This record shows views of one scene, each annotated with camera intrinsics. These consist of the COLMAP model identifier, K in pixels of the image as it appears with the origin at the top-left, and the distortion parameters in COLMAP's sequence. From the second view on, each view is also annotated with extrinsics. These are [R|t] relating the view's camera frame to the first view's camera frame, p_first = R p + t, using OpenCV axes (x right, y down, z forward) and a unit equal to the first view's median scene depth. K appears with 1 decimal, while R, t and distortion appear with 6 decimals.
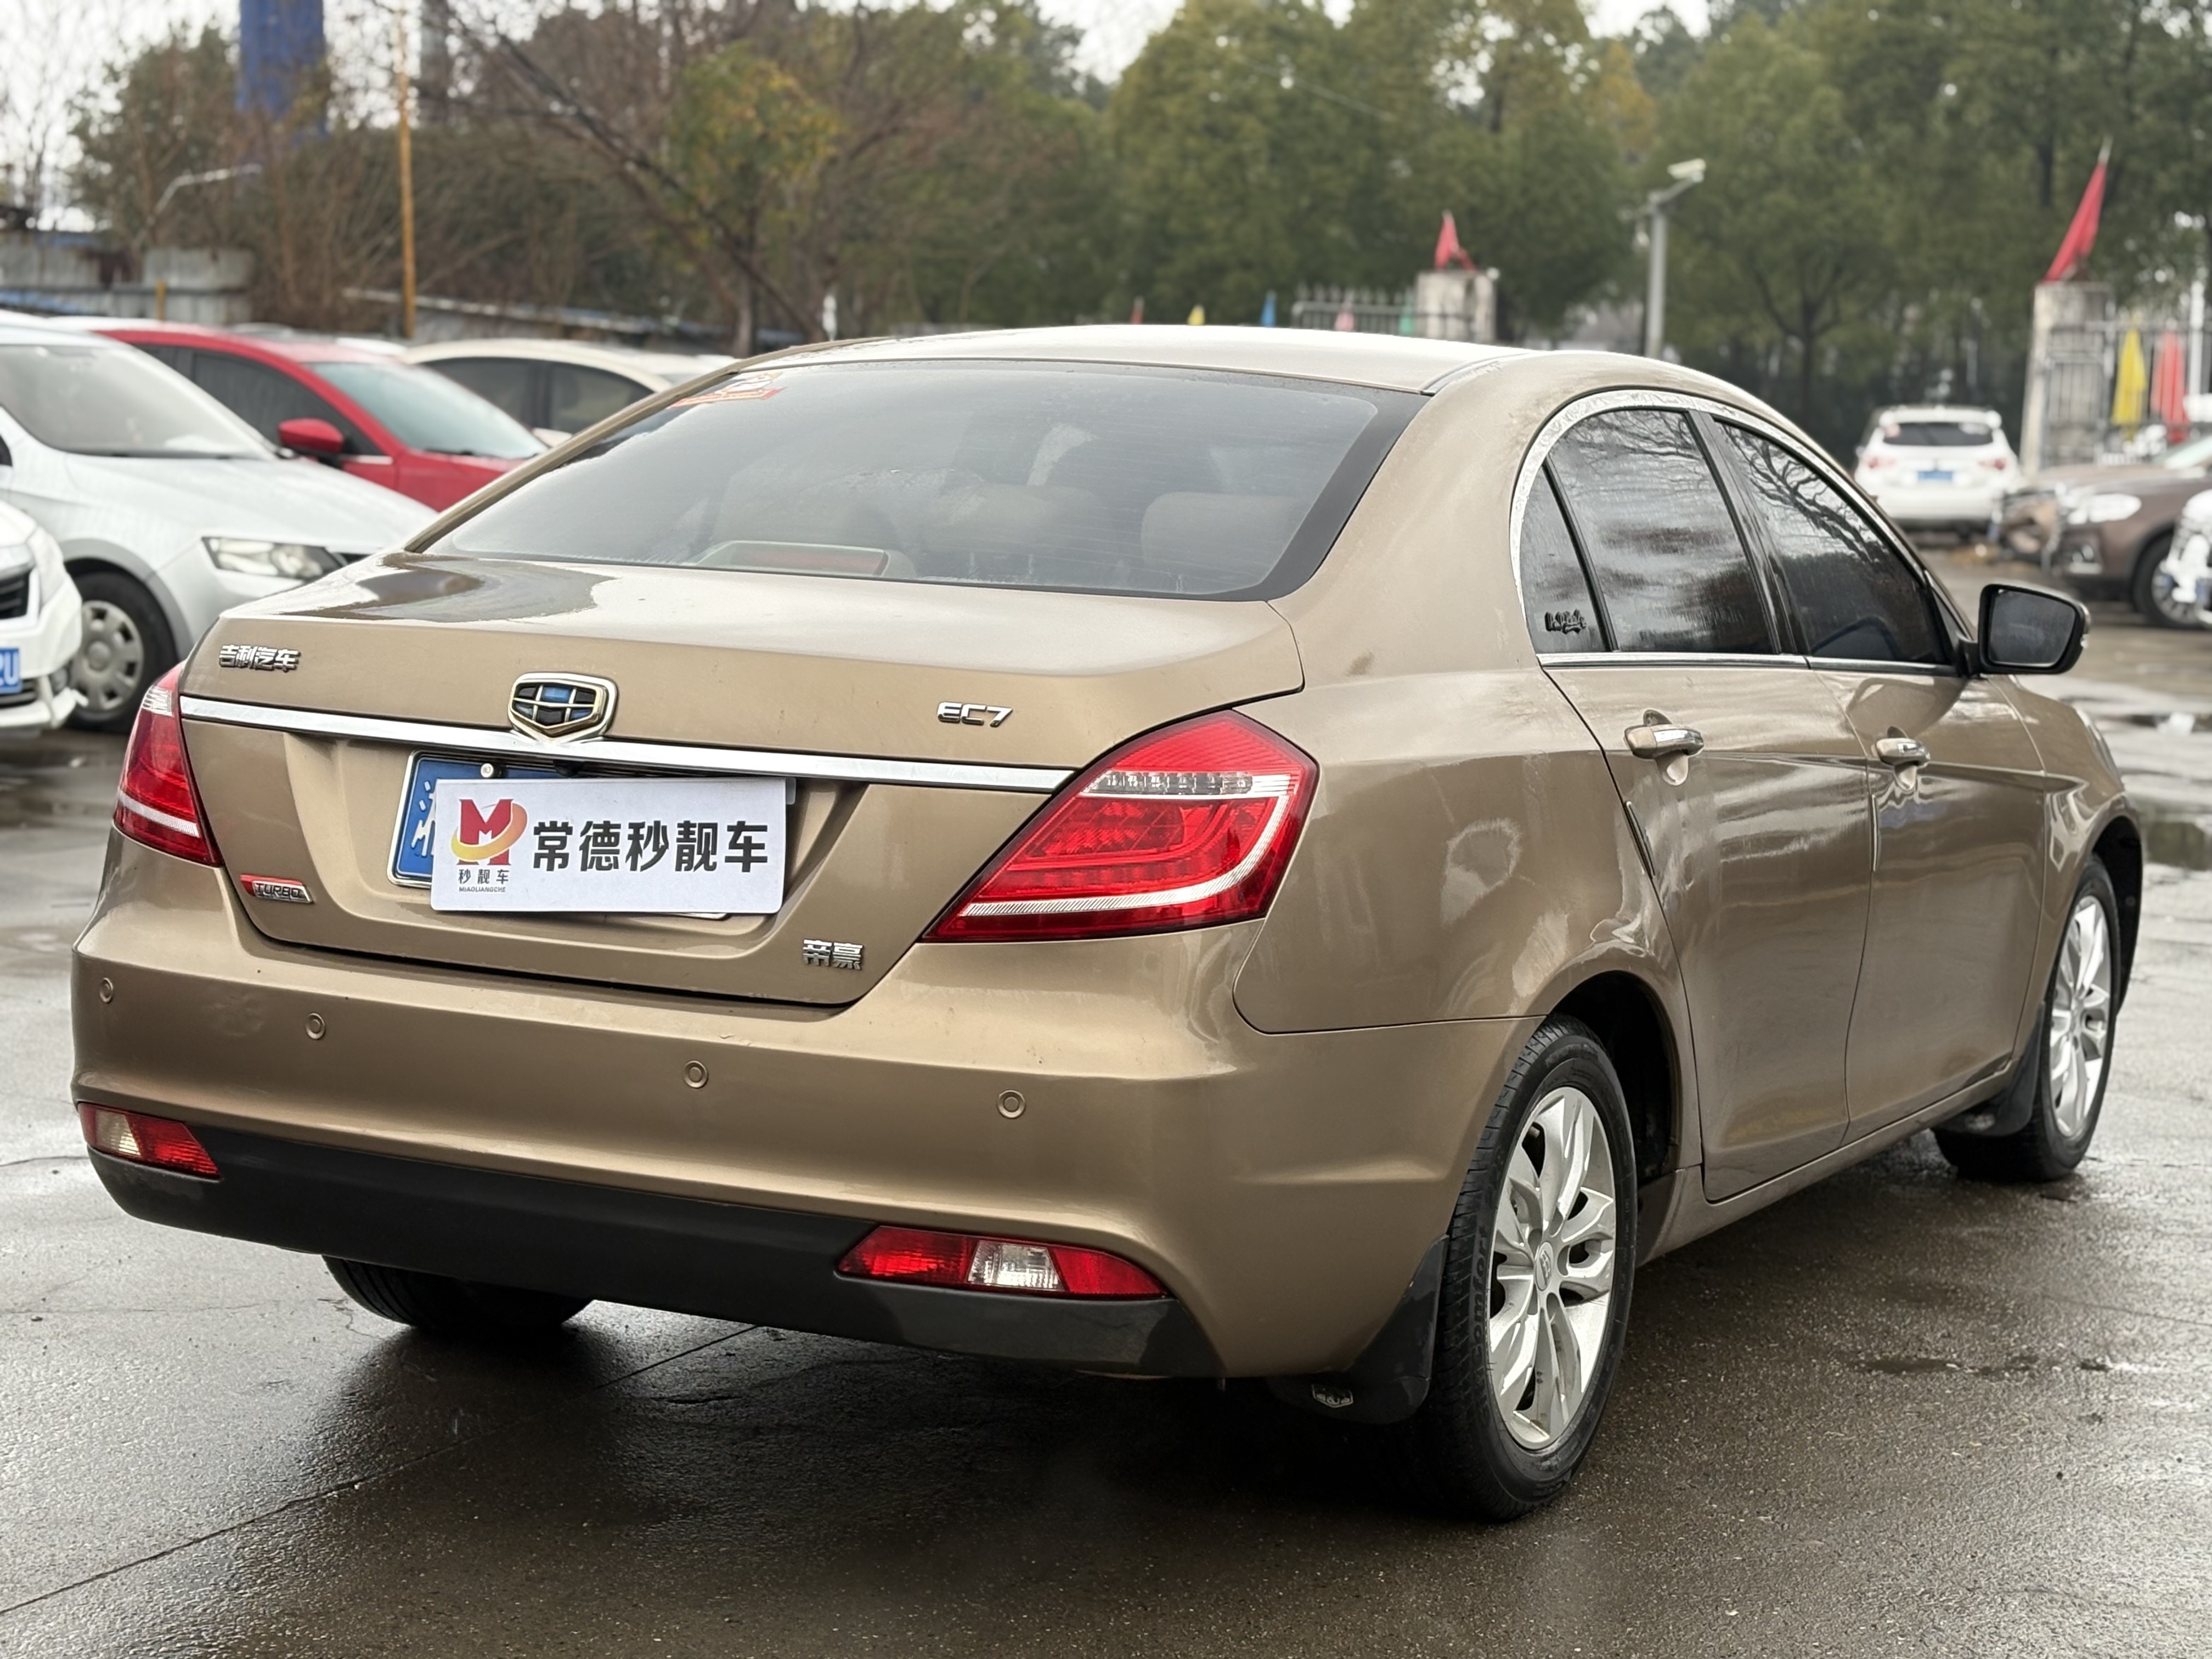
lens RADIAL K [[3748.8, 0, 1106.0], [0, 3748.8, 829.5], [0, 0, 1]] dist [0.274888, -1.148172]
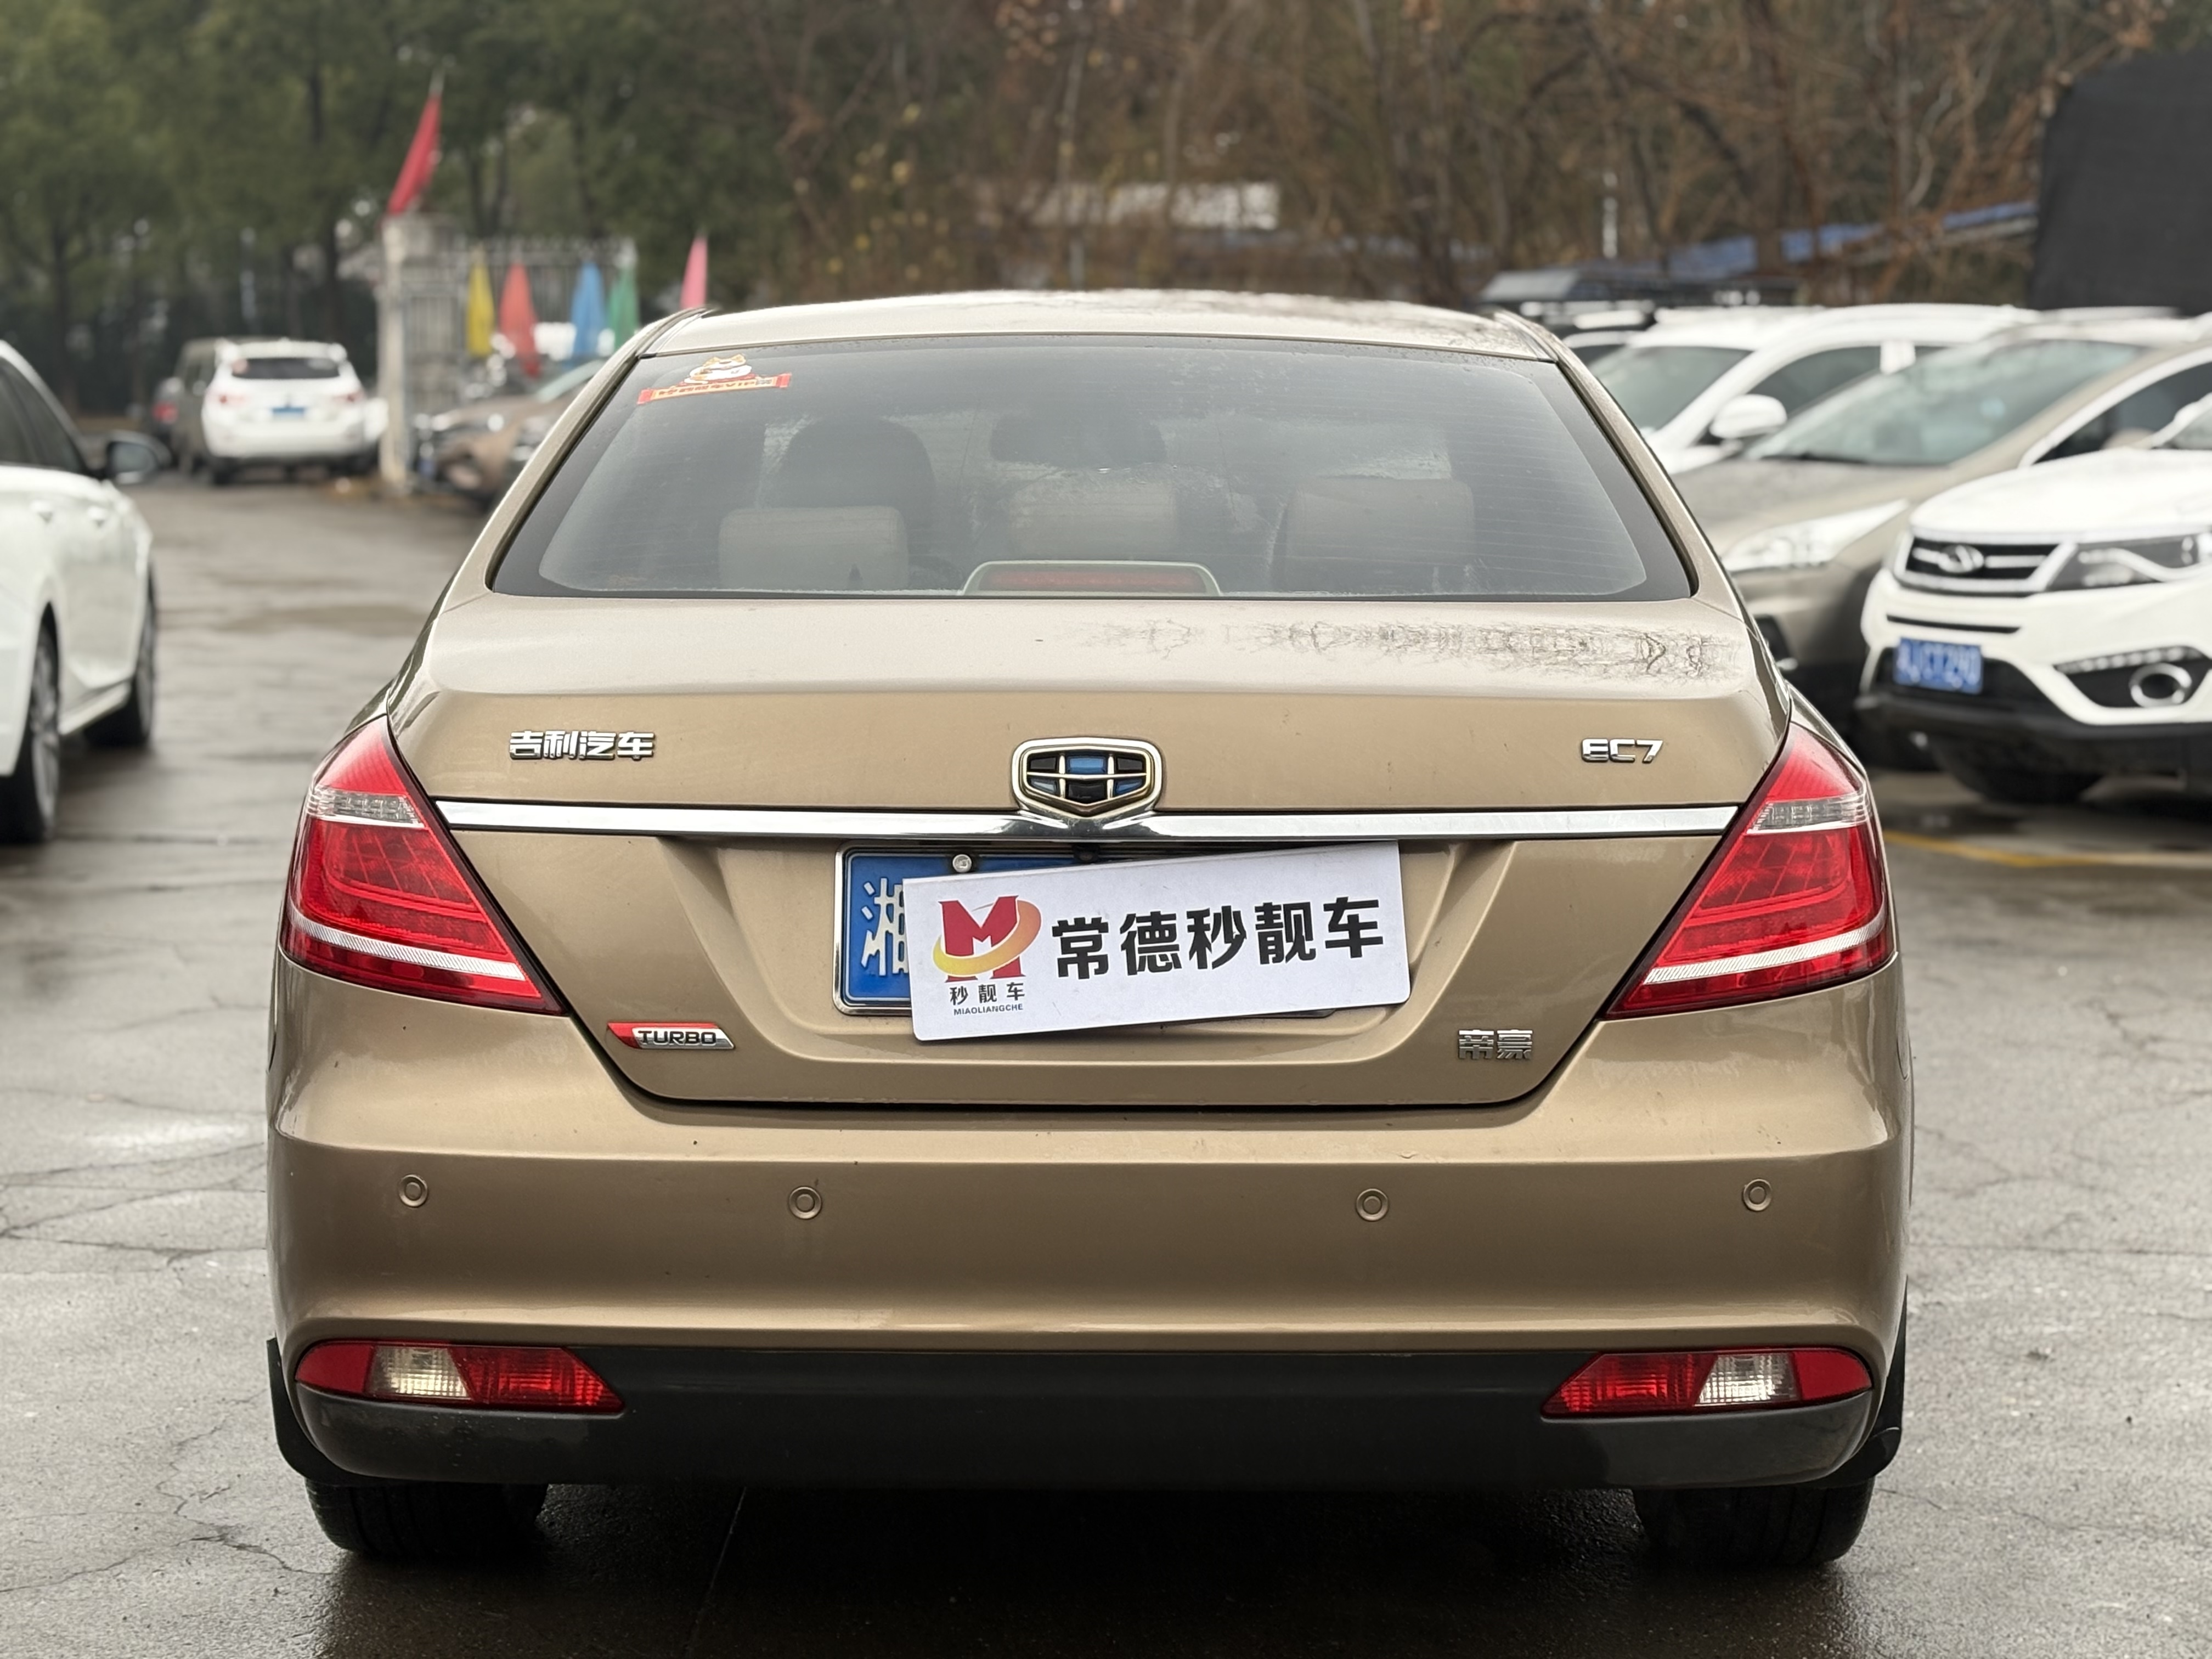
lens RADIAL K [[3748.8, 0, 1106.0], [0, 3748.8, 829.5], [0, 0, 1]] dist [0.274888, -1.148172]
pose [[0.886524, -0.084733, 0.454858, -0.512000], [0.076349, 0.996401, 0.036809, -0.051104], [-0.456340, 0.002096, 0.889803, 0.269924]]
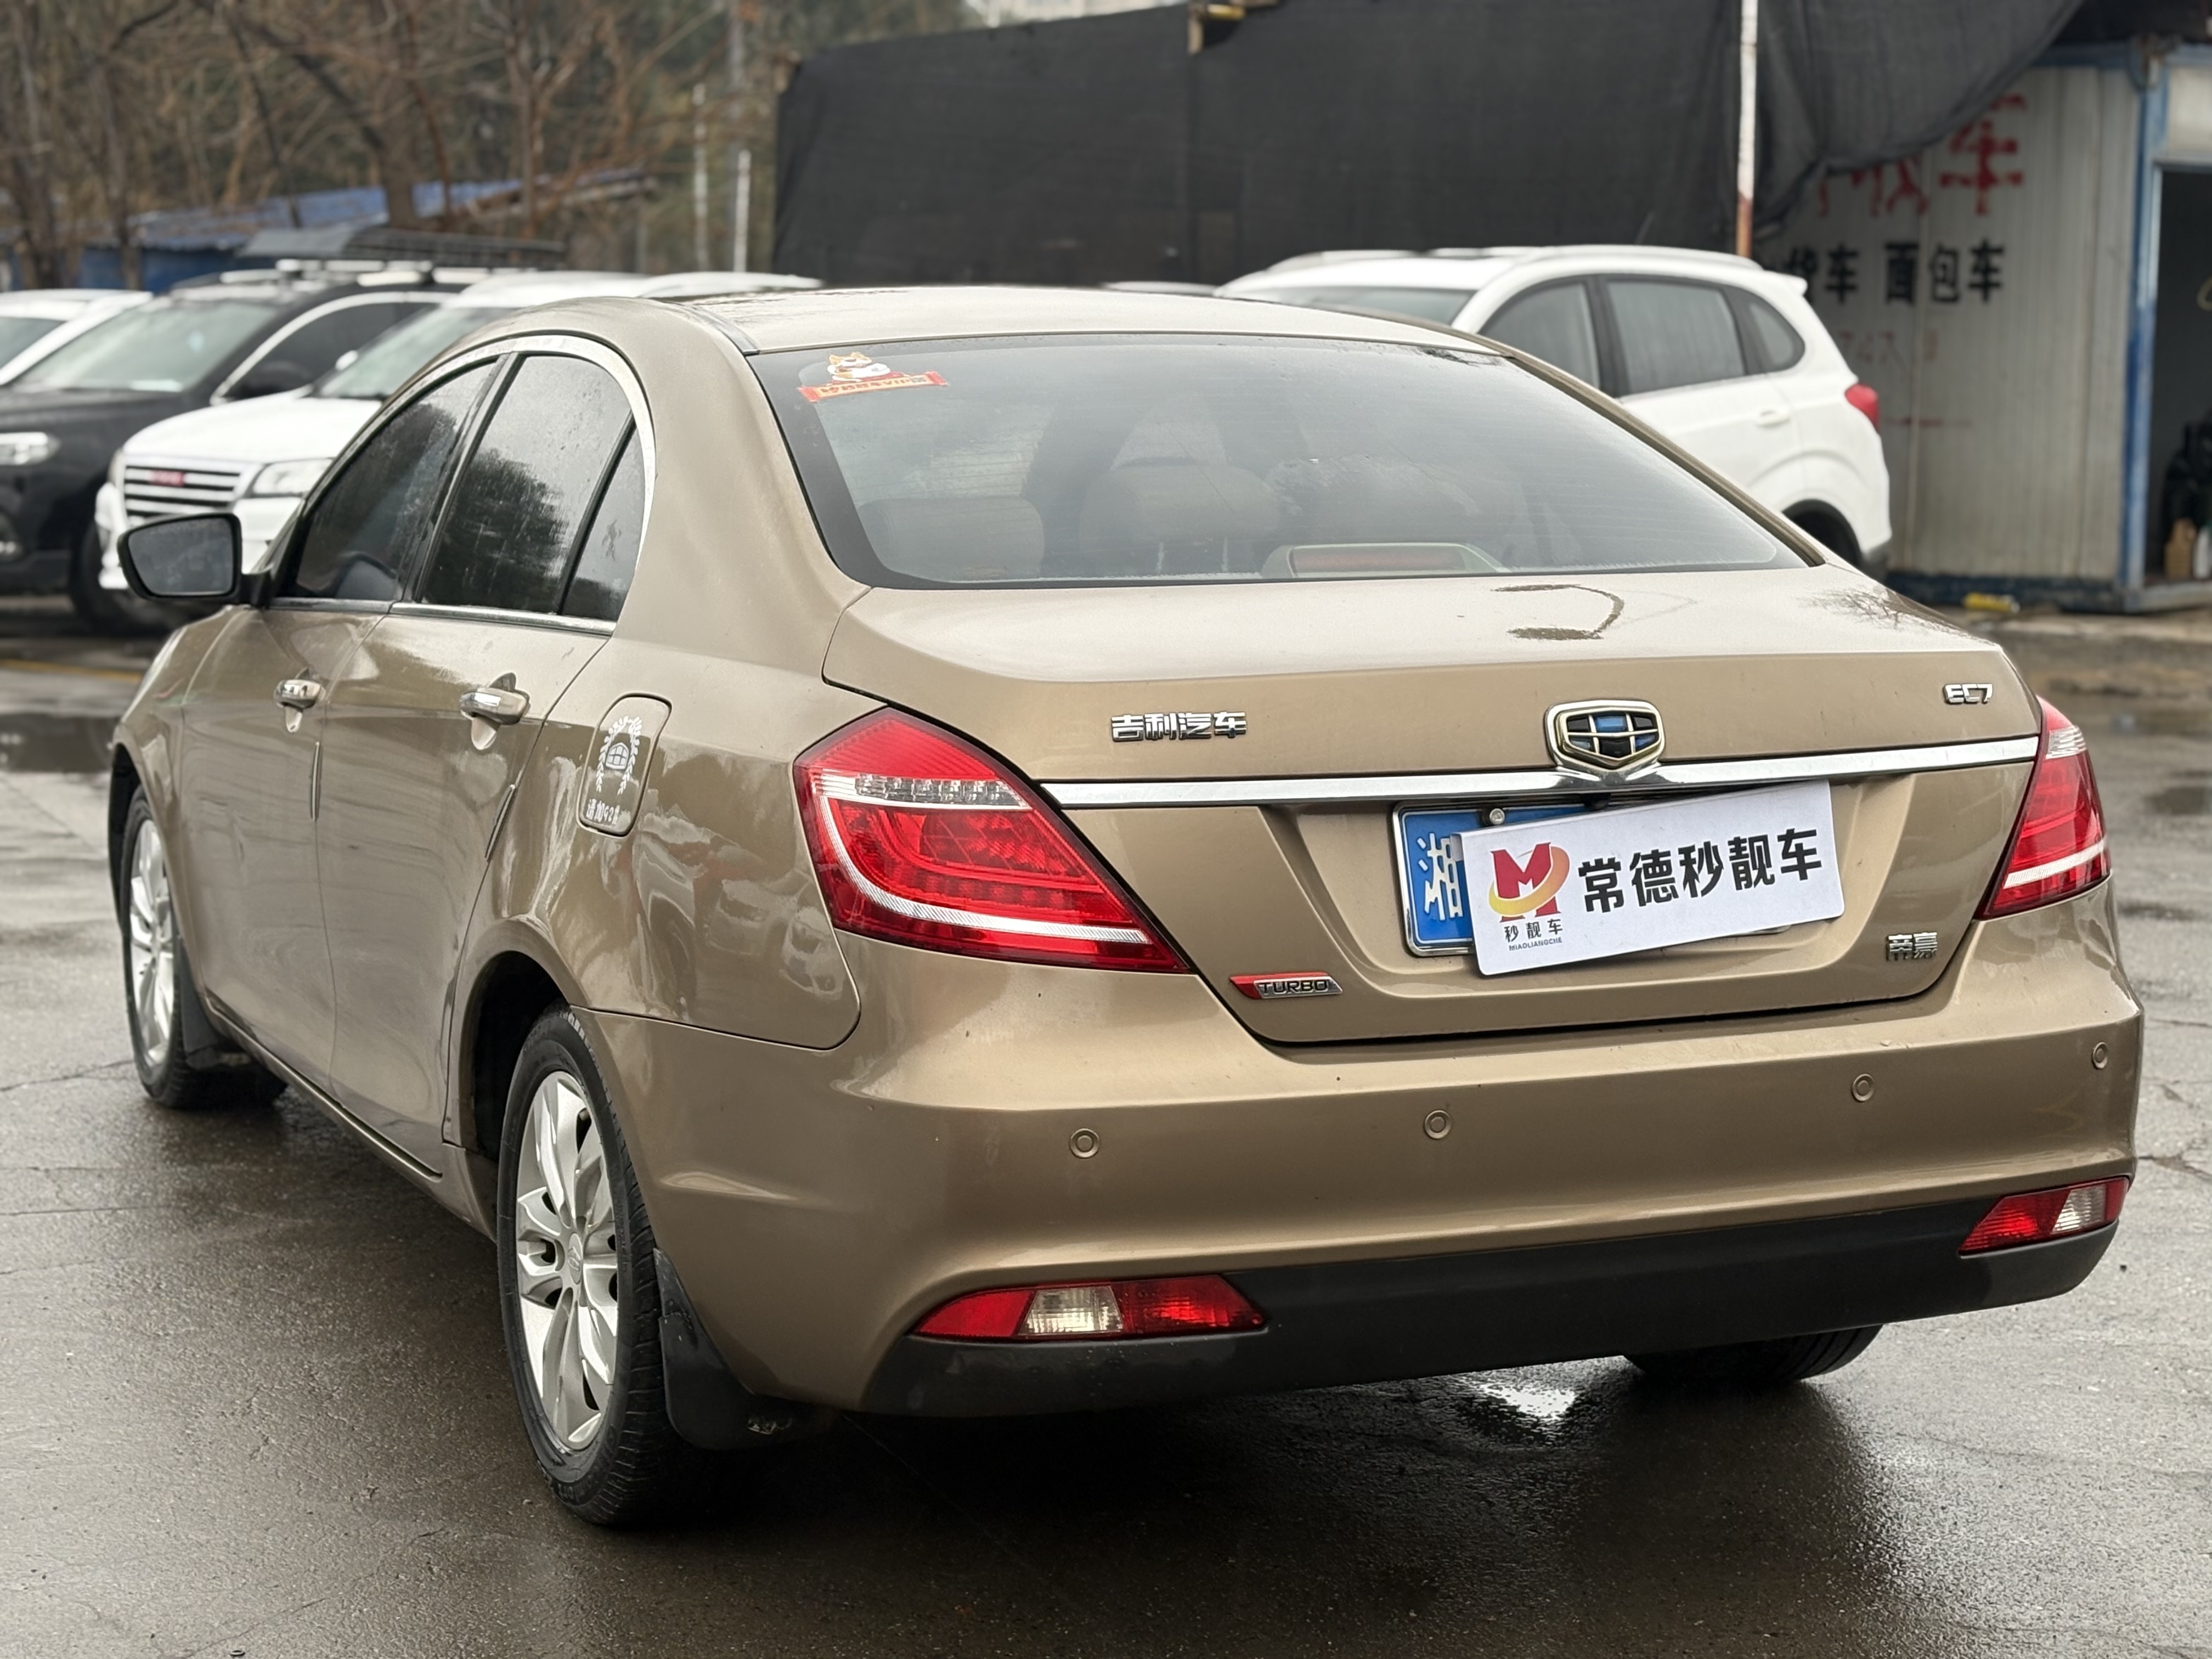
lens RADIAL K [[3748.8, 0, 1106.0], [0, 3748.8, 829.5], [0, 0, 1]] dist [0.274888, -1.148172]
pose [[0.621325, -0.131838, 0.772382, -0.944086], [0.101334, 0.990985, 0.087636, -0.103832], [-0.776973, 0.023818, 0.629083, 0.507088]]
